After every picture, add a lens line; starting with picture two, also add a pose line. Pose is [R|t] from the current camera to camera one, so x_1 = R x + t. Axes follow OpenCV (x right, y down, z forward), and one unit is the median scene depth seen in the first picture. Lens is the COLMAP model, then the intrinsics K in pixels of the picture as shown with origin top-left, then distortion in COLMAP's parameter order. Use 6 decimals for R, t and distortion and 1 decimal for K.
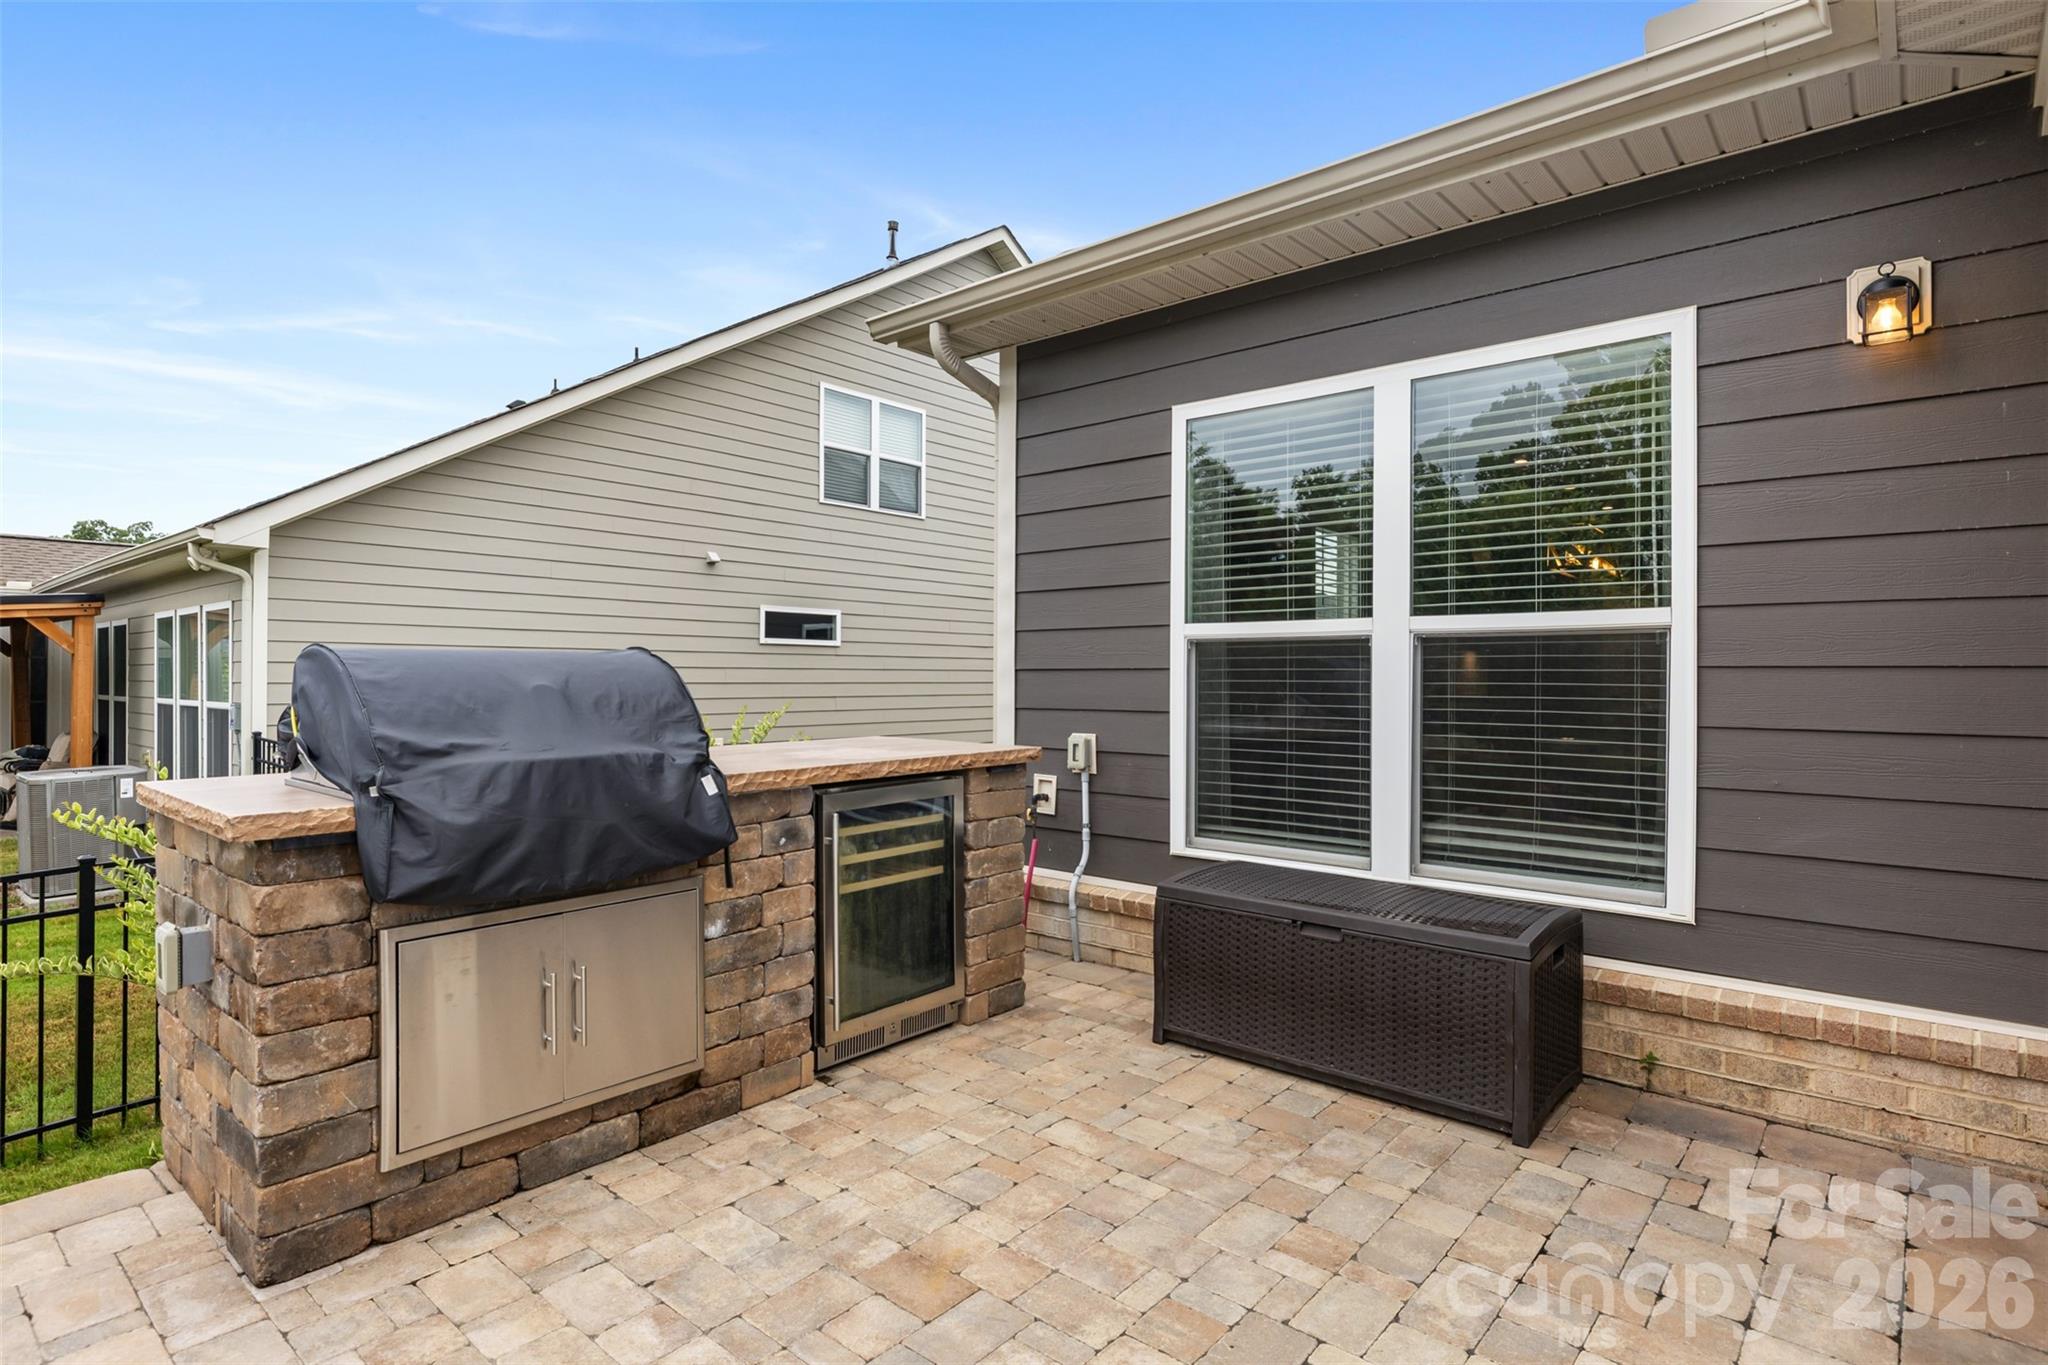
lens RADIAL K [[1049.0, 0, 1017.2], [0, 1049.0, 667.6], [0, 0, 1]] dist [0.001885, -0.001565]
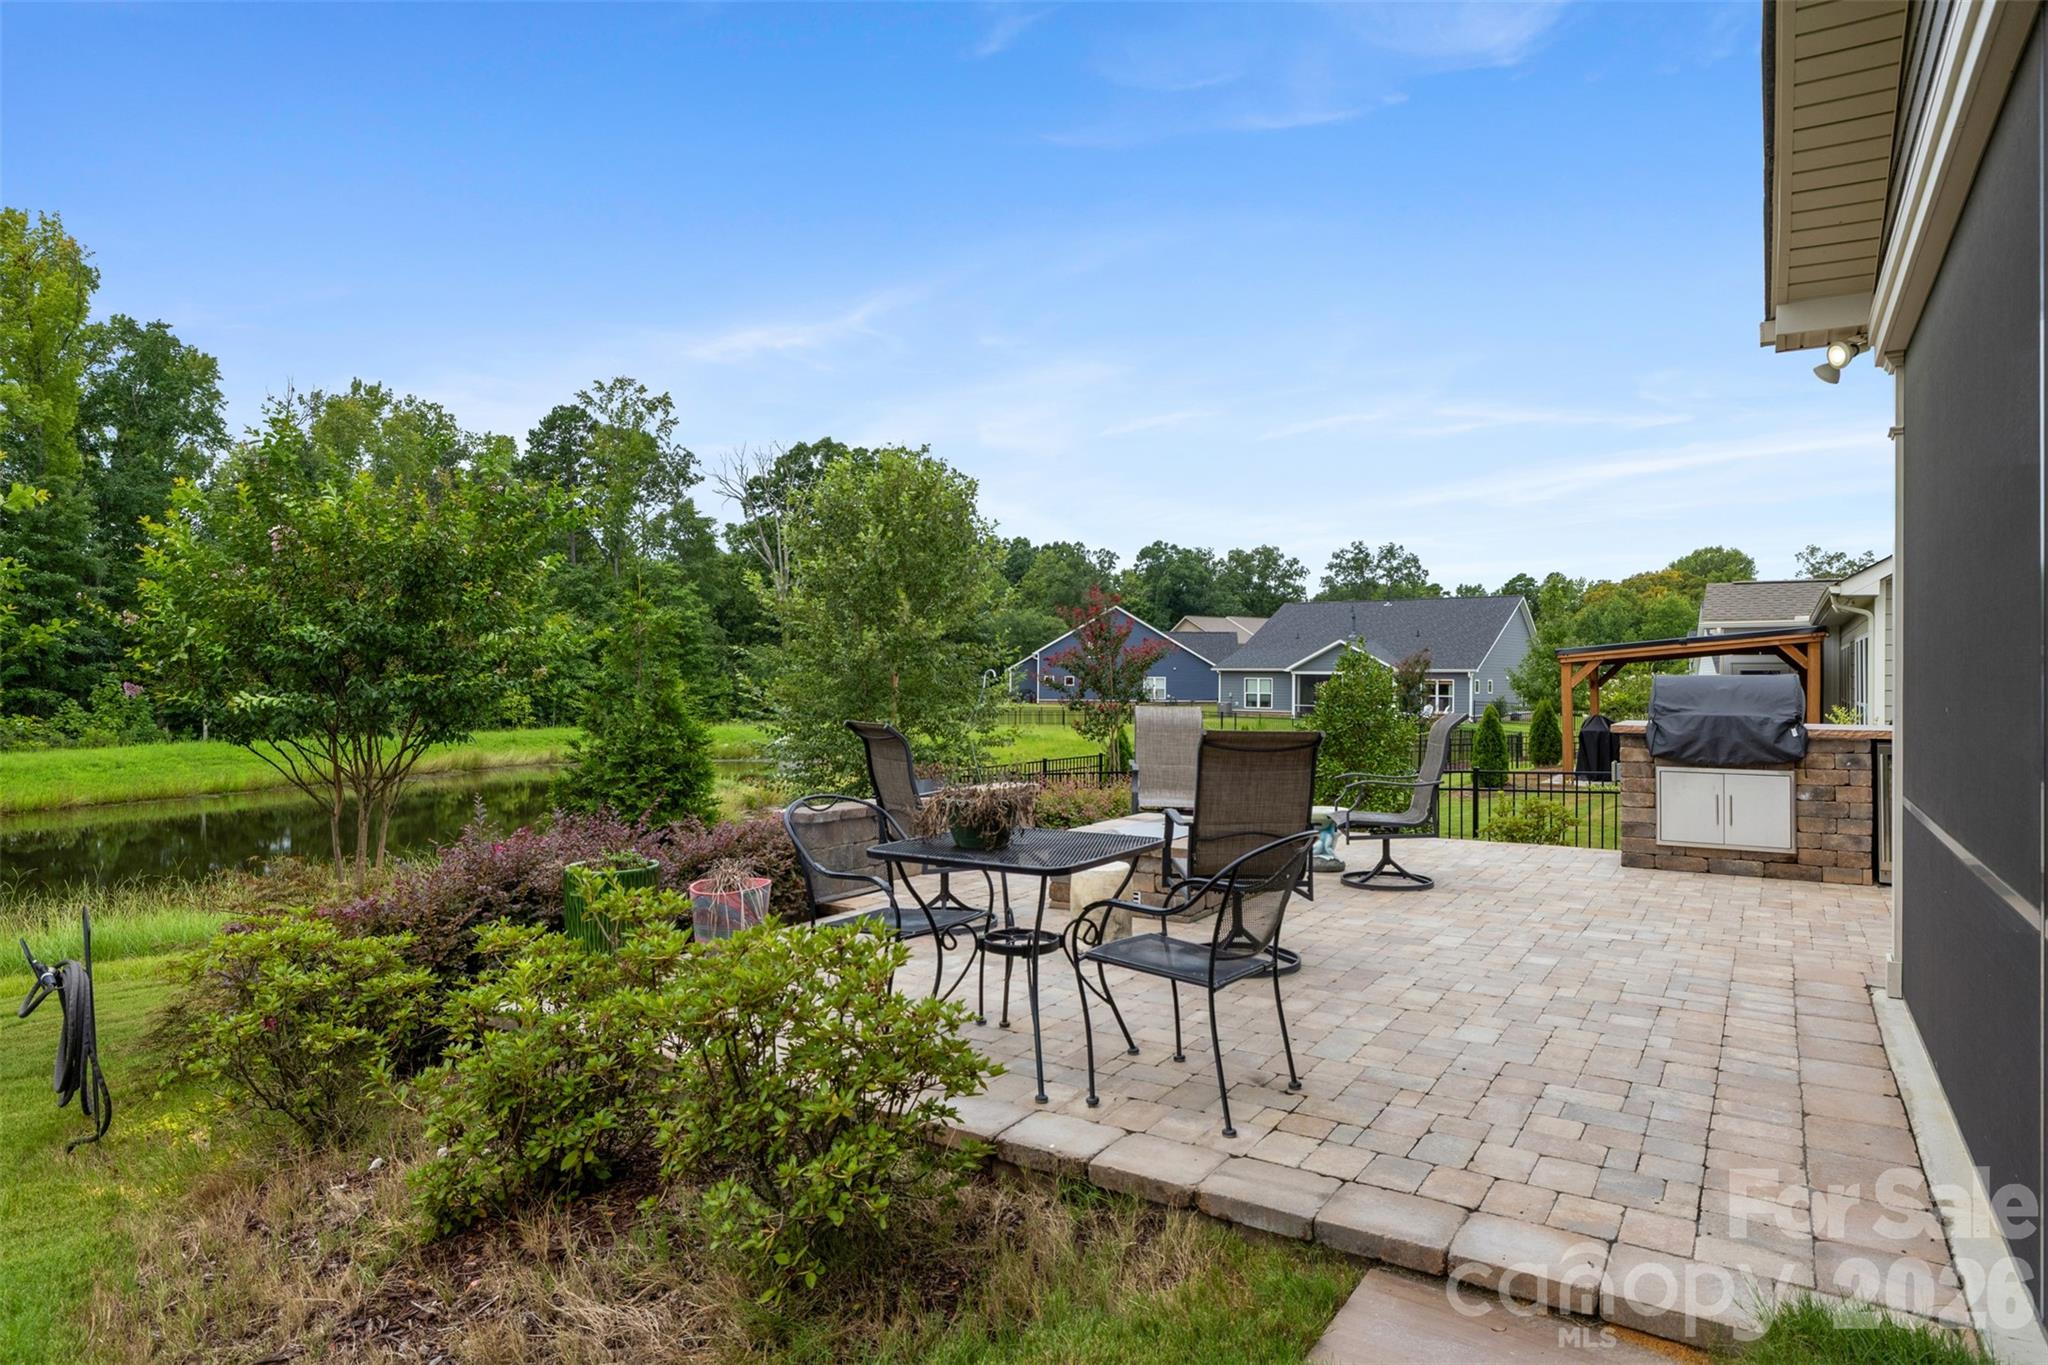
lens RADIAL K [[1176.2, 0, 1030.3], [0, 1176.2, 684.3], [0, 0, 1]] dist [-0.004441, -0.000330]
pose [[0.150435, 0.003306, -0.988614, 1.836993], [0.001577, 0.999992, 0.003584, -0.007046], [0.988619, -0.002098, 0.150428, -0.975919]]
